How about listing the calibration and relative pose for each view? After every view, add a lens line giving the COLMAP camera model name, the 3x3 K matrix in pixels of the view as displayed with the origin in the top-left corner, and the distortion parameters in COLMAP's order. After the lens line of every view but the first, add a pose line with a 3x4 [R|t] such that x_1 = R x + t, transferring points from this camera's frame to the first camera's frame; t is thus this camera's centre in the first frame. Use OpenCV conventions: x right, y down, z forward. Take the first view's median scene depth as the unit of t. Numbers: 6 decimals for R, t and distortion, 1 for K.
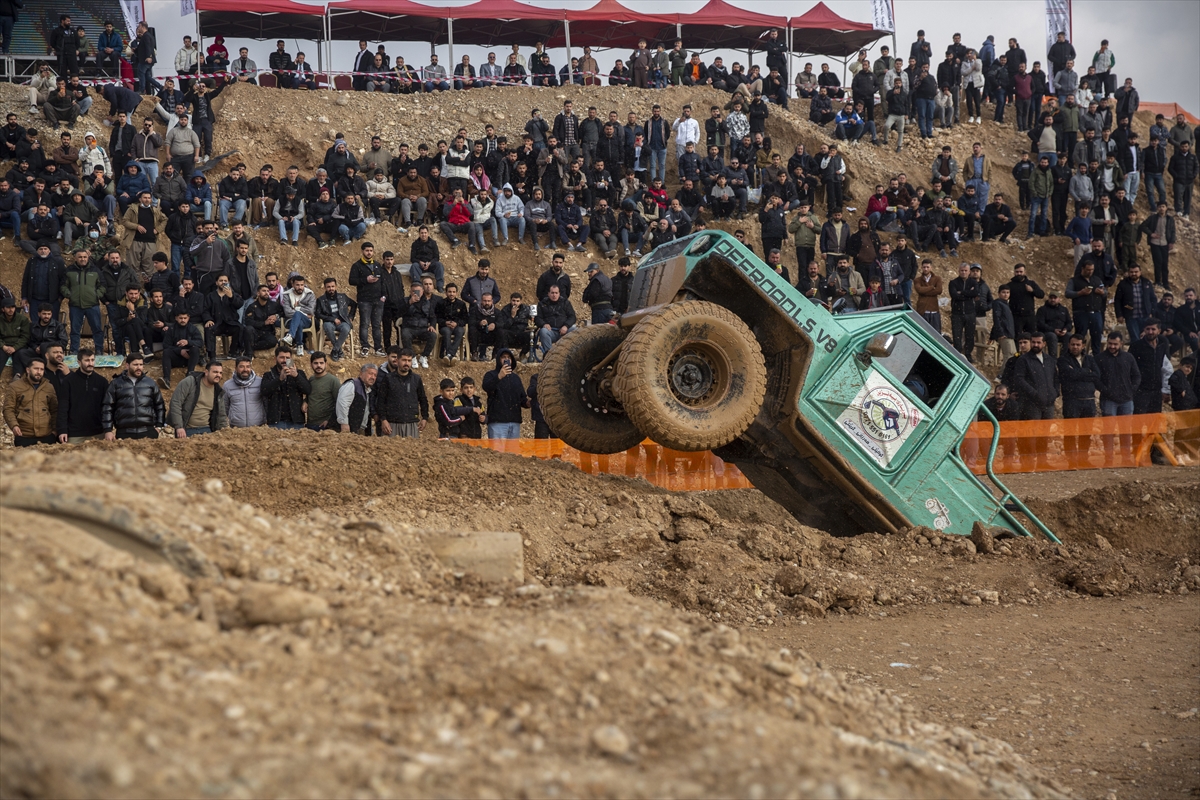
lens RADIAL K [[1561.8, 0, 600.0], [0, 1561.8, 400.0], [0, 0, 1]] dist [-0.018299, 0.835601]
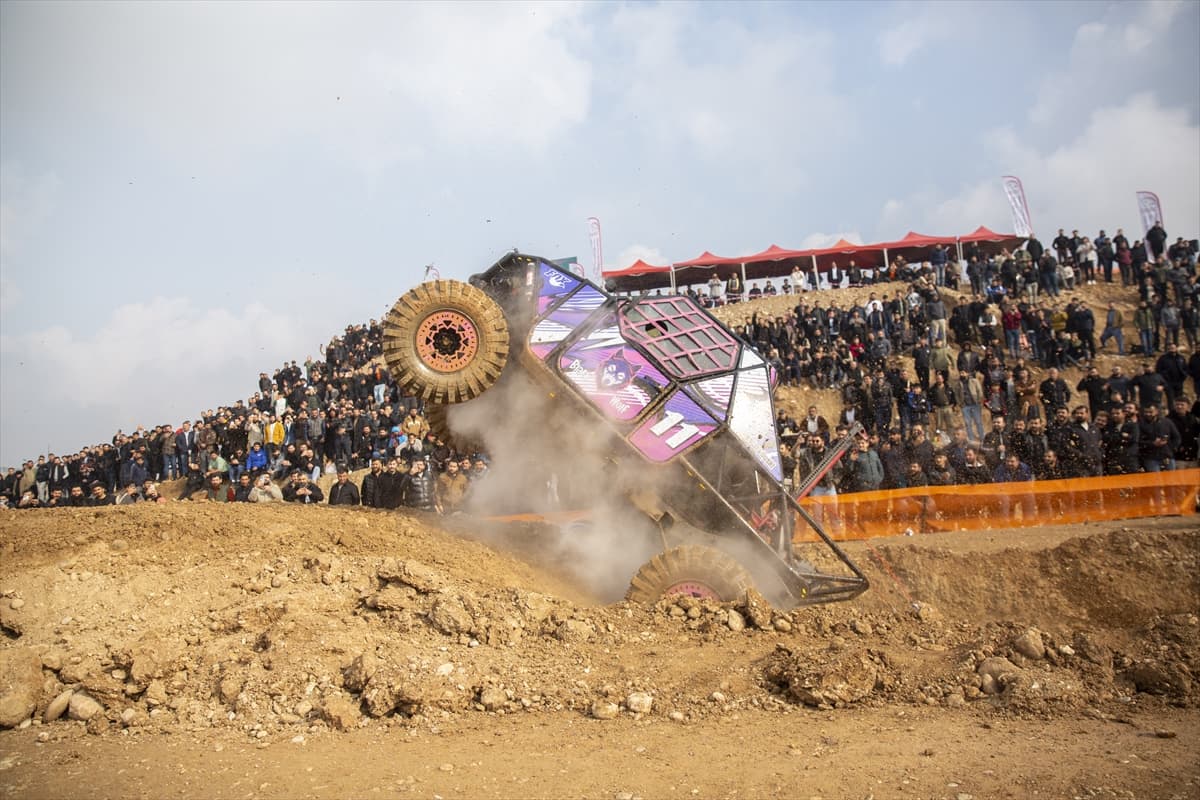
lens RADIAL K [[801.9, 0, 600.0], [0, 801.9, 400.0], [0, 0, 1]] dist [-0.097790, 0.073731]
pose [[0.918540, -0.076670, -0.387822, 0.114023], [0.031176, 0.992006, -0.122276, 0.009470], [0.394097, 0.100225, 0.913588, 0.194511]]
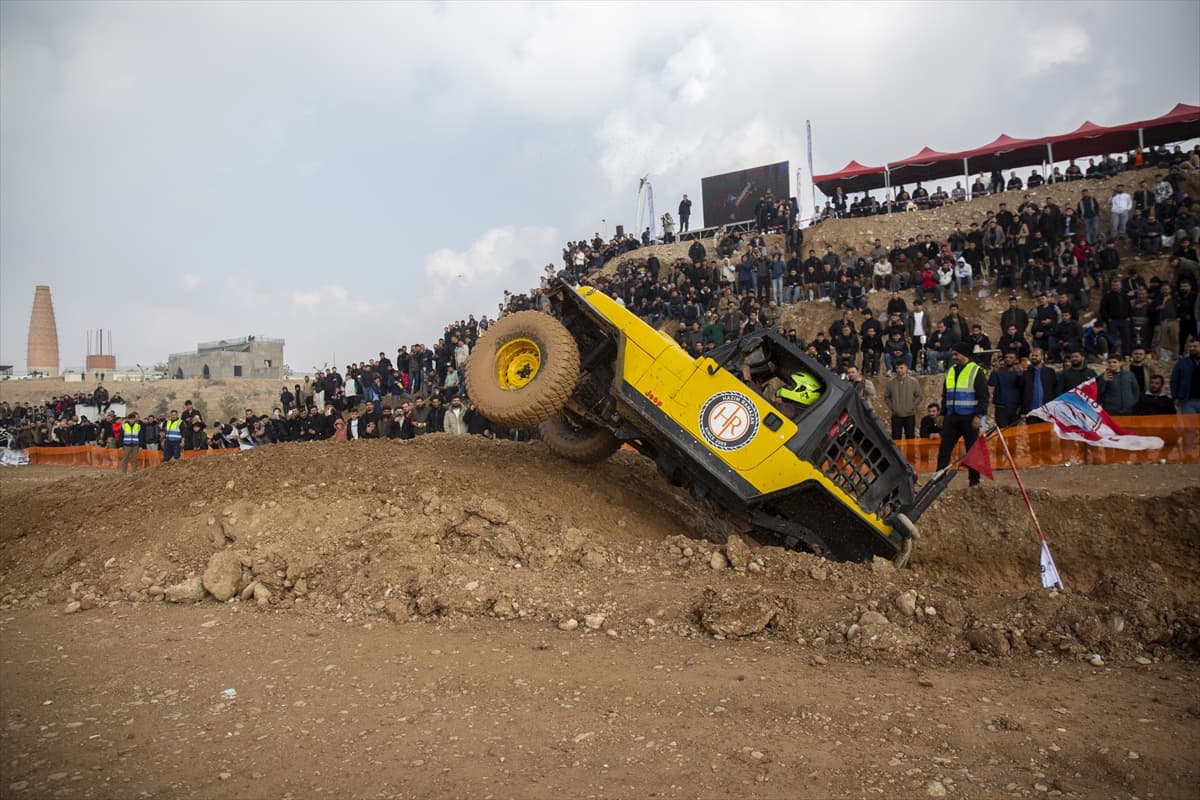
lens RADIAL K [[801.9, 0, 600.0], [0, 801.9, 400.0], [0, 0, 1]] dist [-0.097790, 0.073731]
pose [[0.761604, -0.023468, -0.647617, 0.171786], [0.025773, 0.999650, -0.005916, -0.002829], [0.647530, -0.012186, 0.761943, 0.187564]]
